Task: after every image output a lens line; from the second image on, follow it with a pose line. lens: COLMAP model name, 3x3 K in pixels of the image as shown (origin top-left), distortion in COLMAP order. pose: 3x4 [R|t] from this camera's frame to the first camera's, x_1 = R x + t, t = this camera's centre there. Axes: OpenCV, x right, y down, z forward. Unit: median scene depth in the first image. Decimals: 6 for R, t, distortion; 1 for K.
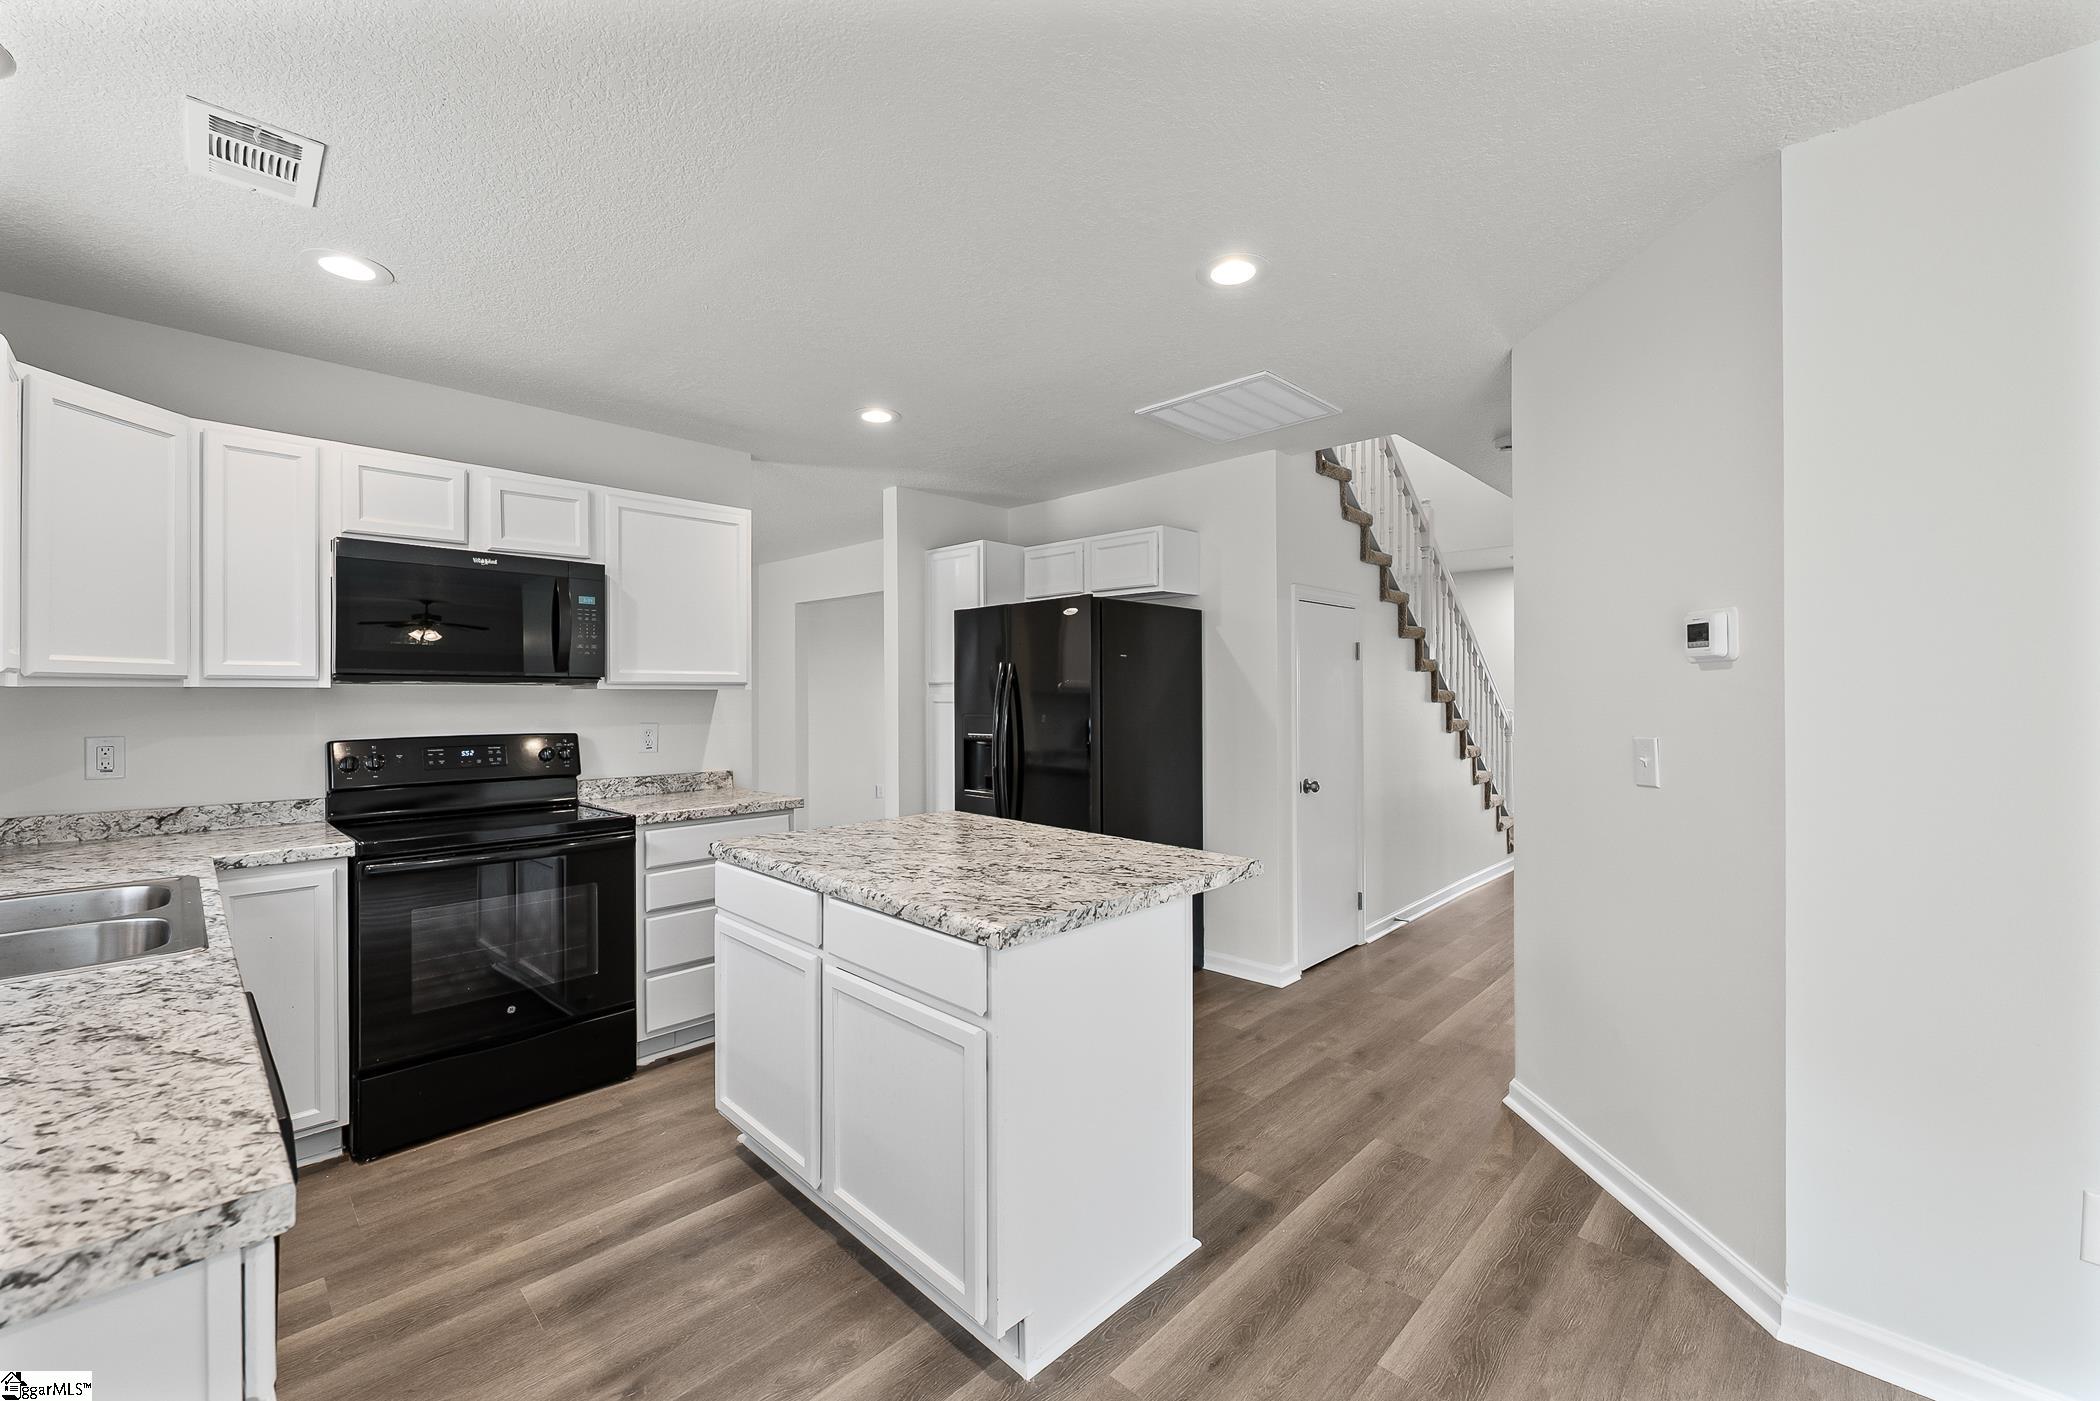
lens RADIAL K [[840.0, 0, 1050.7], [0, 840.0, 692.8], [0, 0, 1]] dist [-0.000926, -0.000463]
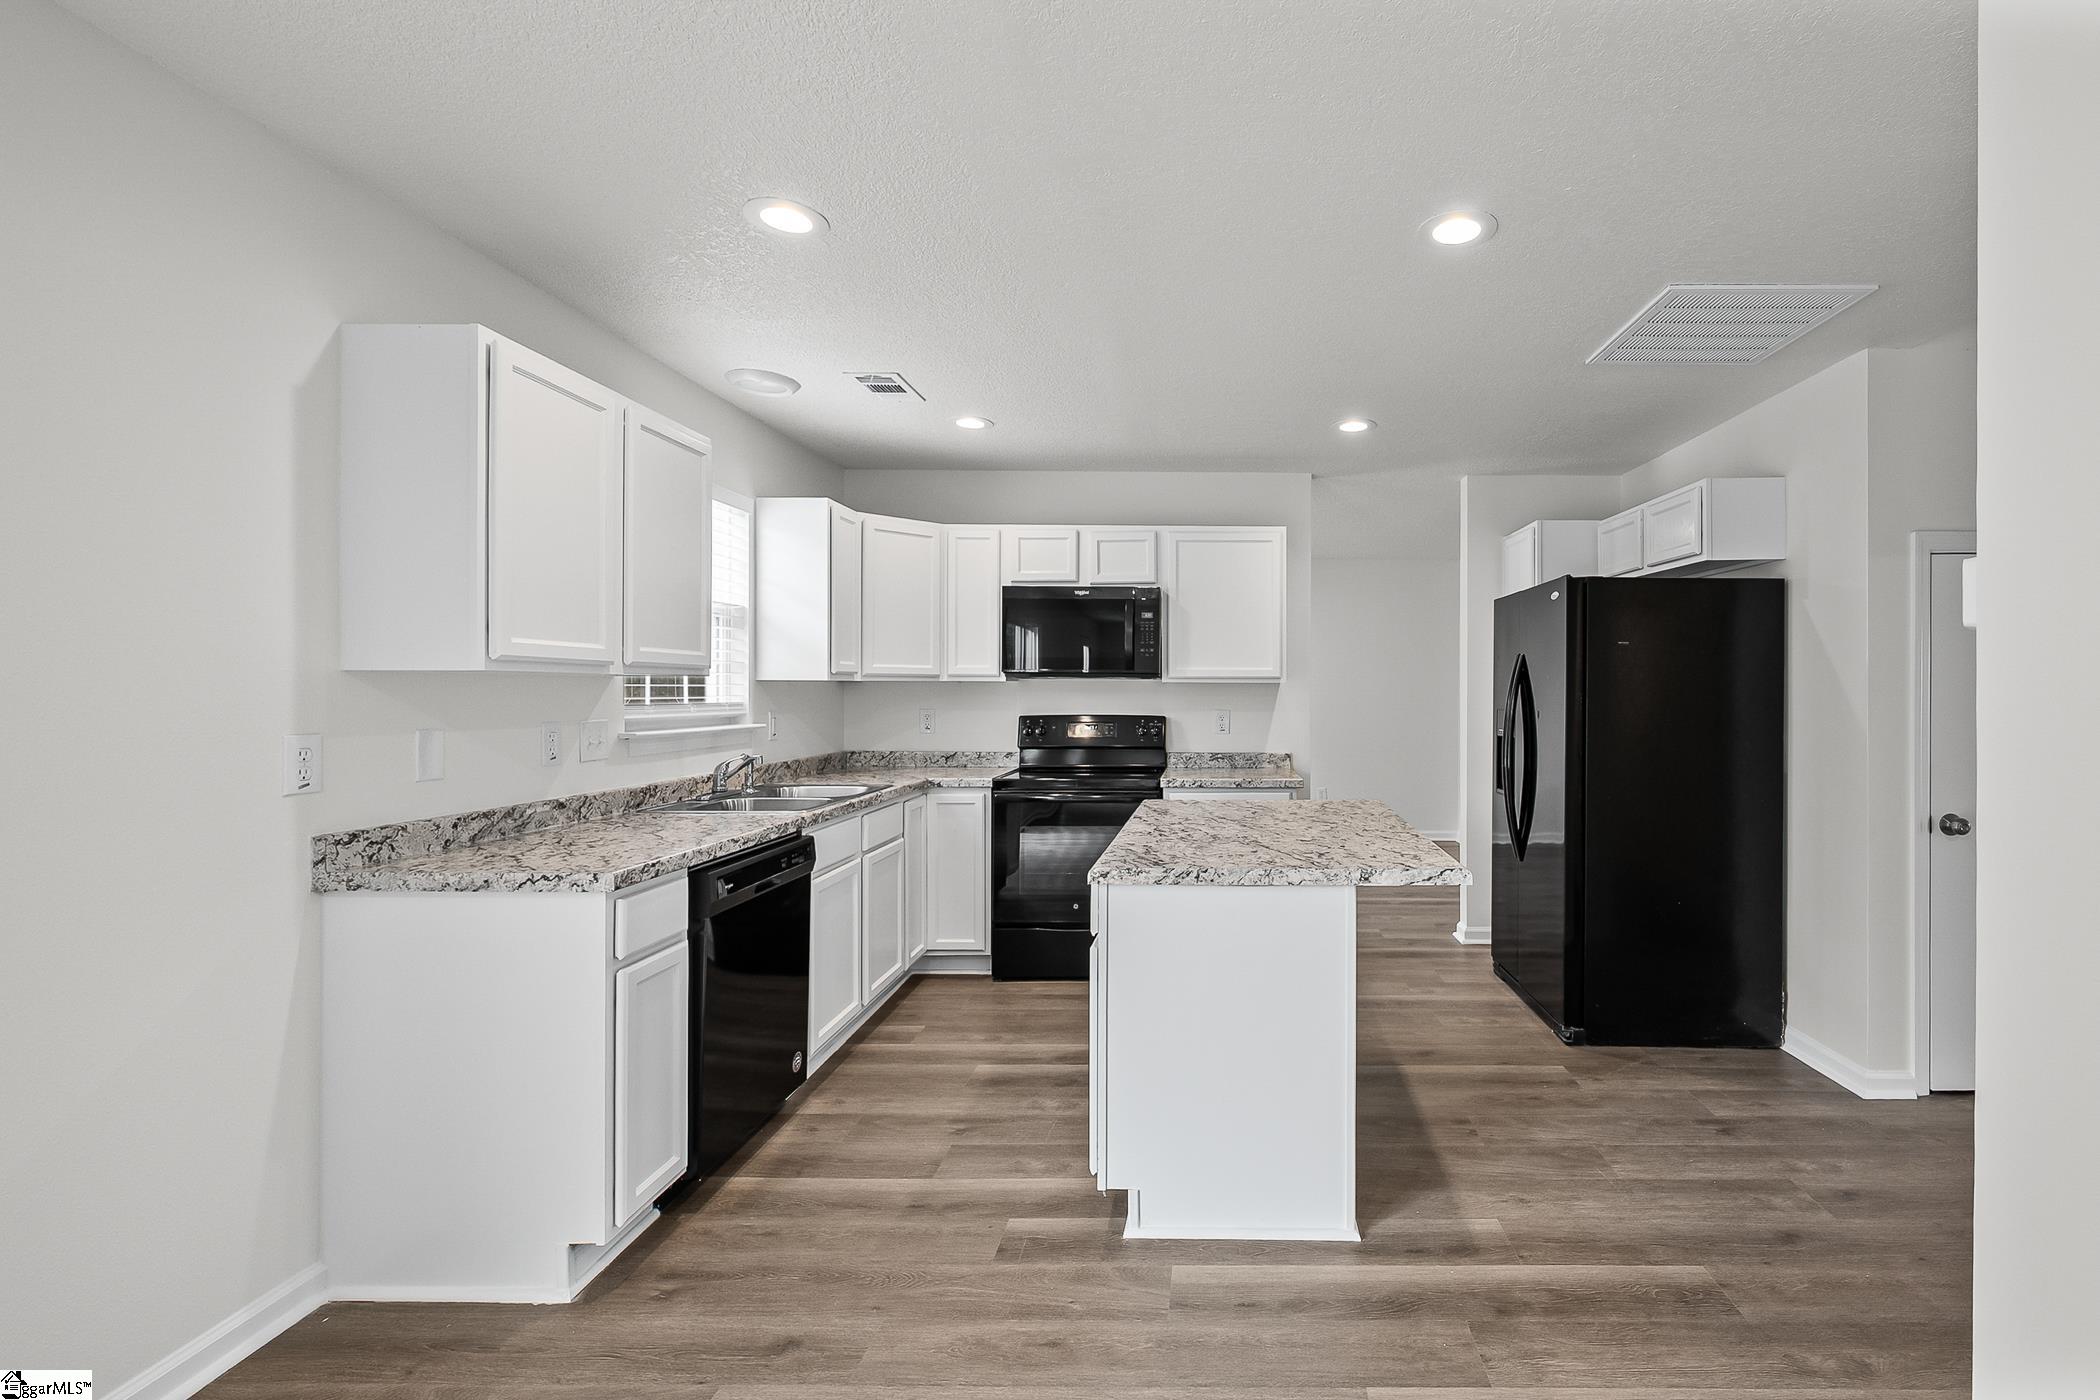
lens RADIAL K [[840.0, 0, 1141.4], [0, 840.0, 689.6], [0, 0, 1]] dist [-0.000926, -0.000463]
pose [[0.702689, 0.006072, -0.711471, 0.398357], [-0.003255, 0.999981, 0.005319, 0.000137], [0.711490, -0.001422, 0.702695, 0.066214]]
